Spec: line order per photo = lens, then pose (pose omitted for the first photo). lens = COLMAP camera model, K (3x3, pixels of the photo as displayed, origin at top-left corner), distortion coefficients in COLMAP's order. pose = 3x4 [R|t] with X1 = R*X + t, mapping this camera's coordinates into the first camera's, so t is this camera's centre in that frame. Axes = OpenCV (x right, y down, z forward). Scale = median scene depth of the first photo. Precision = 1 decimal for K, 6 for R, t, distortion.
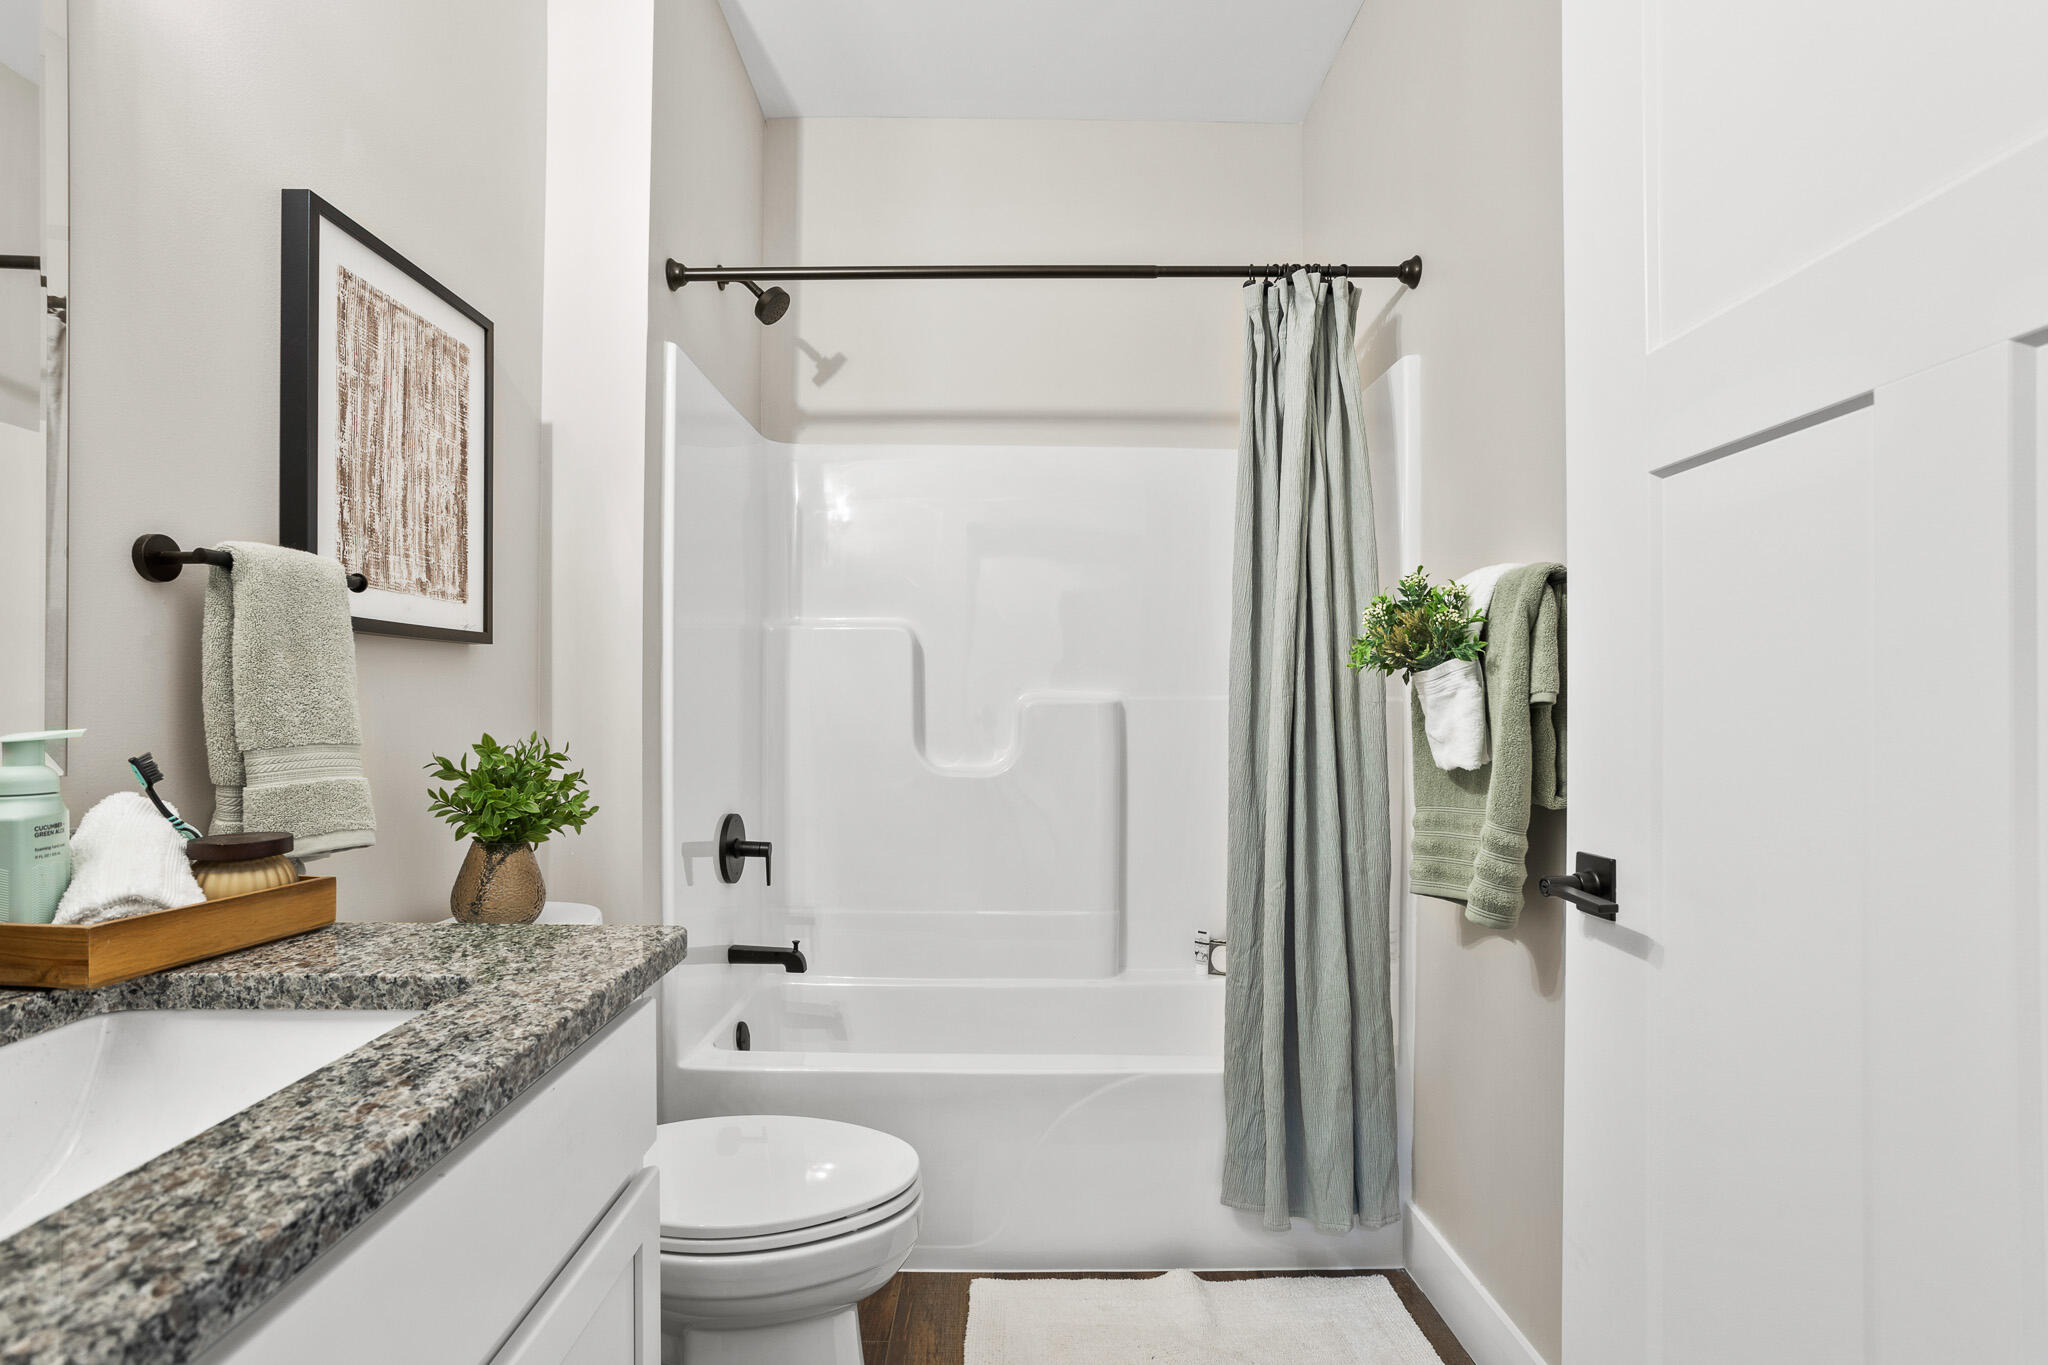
lens RADIAL K [[1009.4, 0, 1005.6], [0, 1009.4, 706.5], [0, 0, 1]] dist [-0.031246, 0.023714]
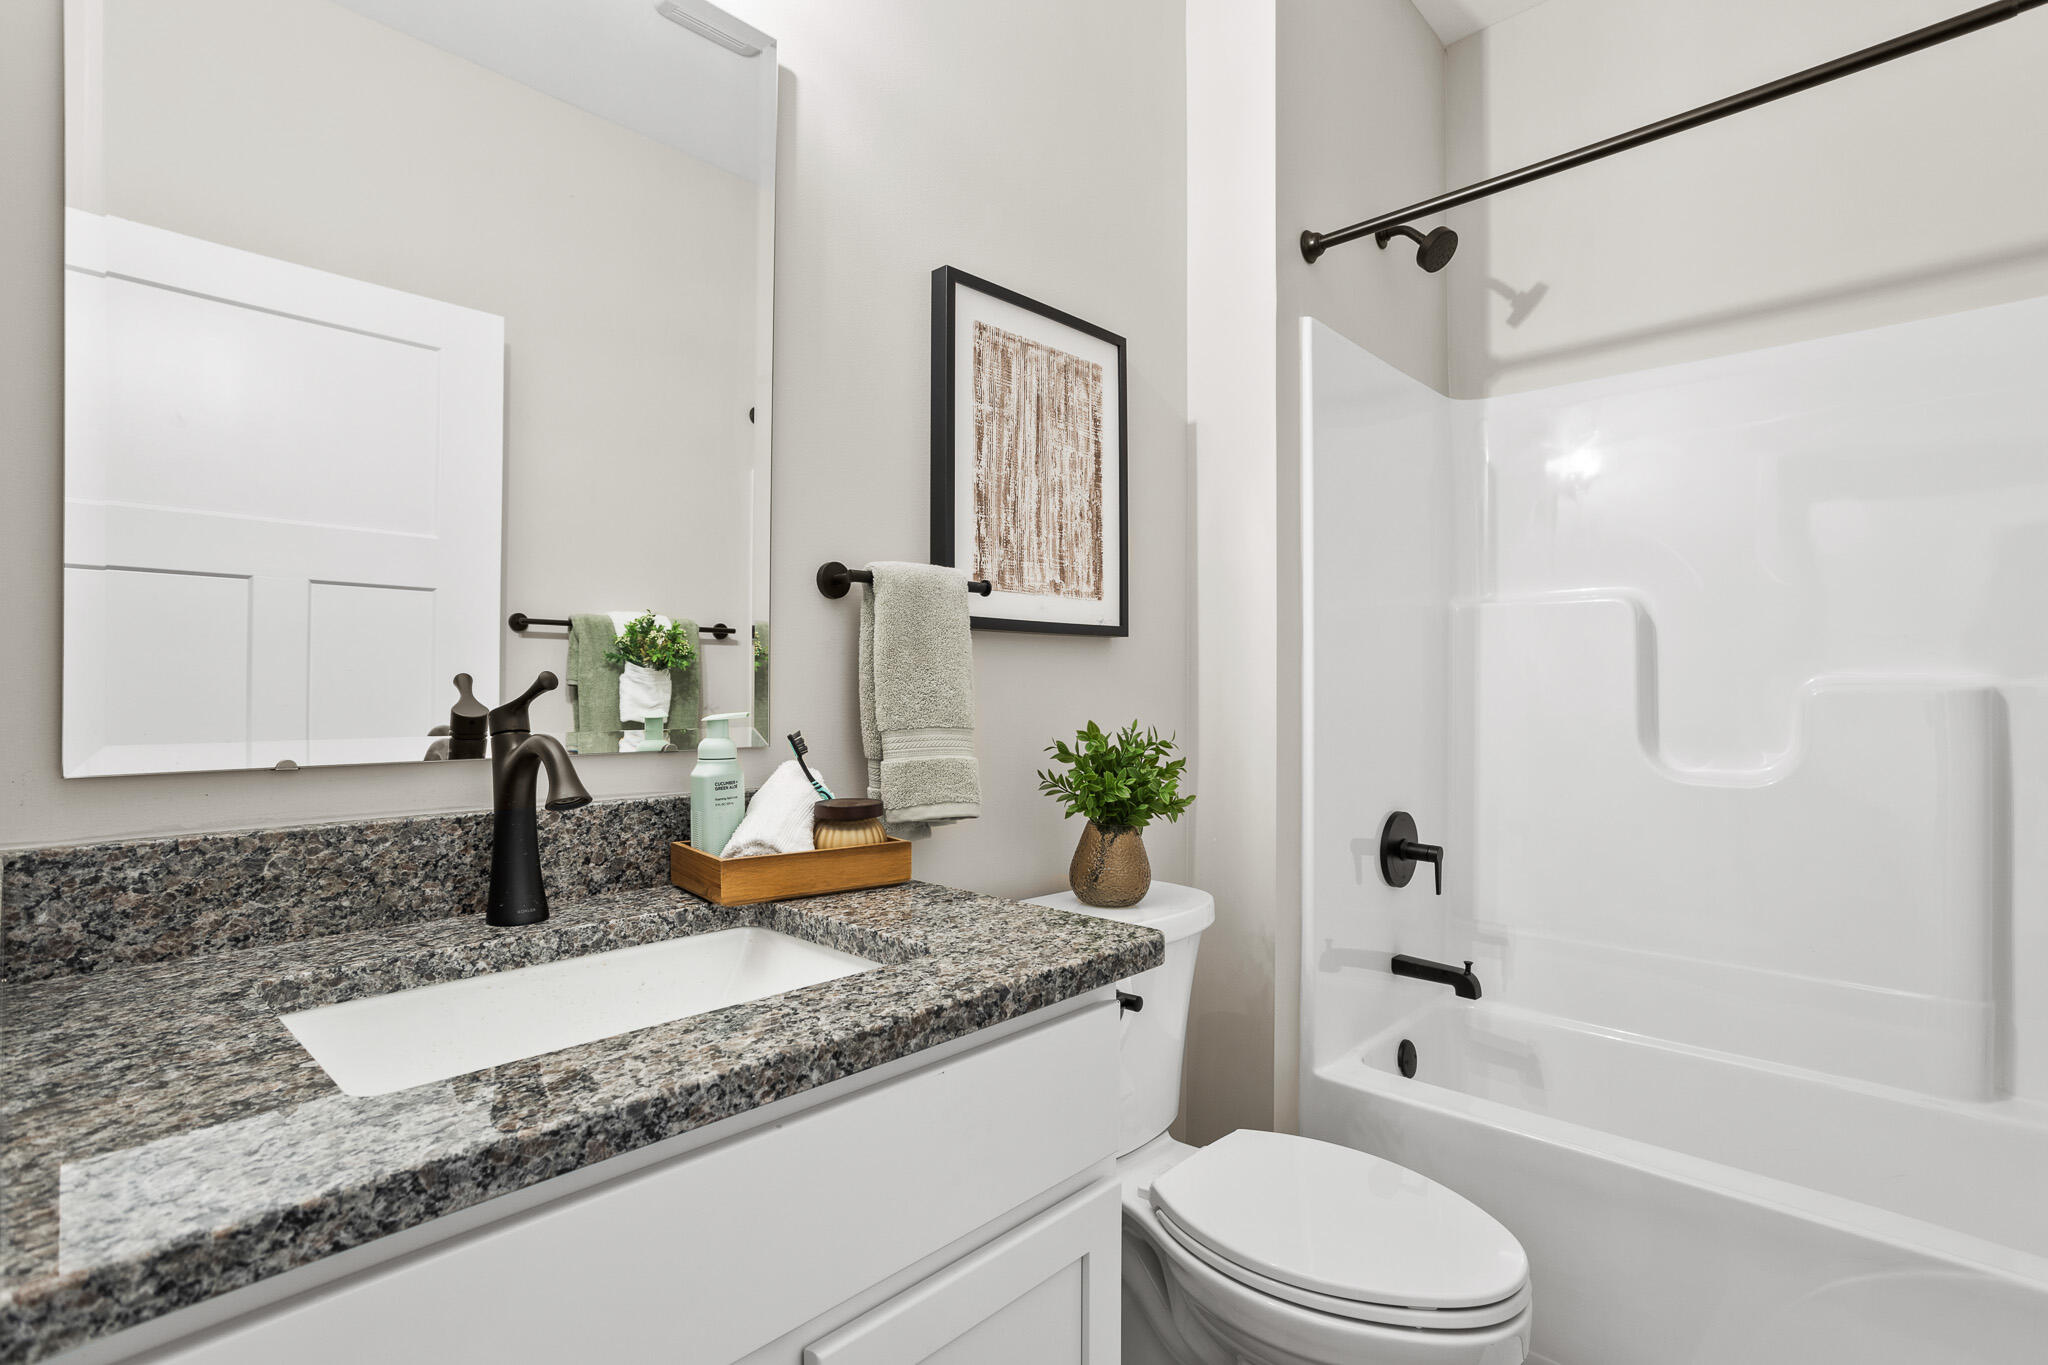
lens RADIAL K [[998.6, 0, 1027.8], [0, 998.6, 692.7], [0, 0, 1]] dist [-0.063850, 0.038541]
pose [[0.728457, 0.000424, -0.685091, 0.169206], [-0.001516, 0.999998, -0.000993, -0.001706], [0.685090, 0.001762, 0.728457, 0.183565]]
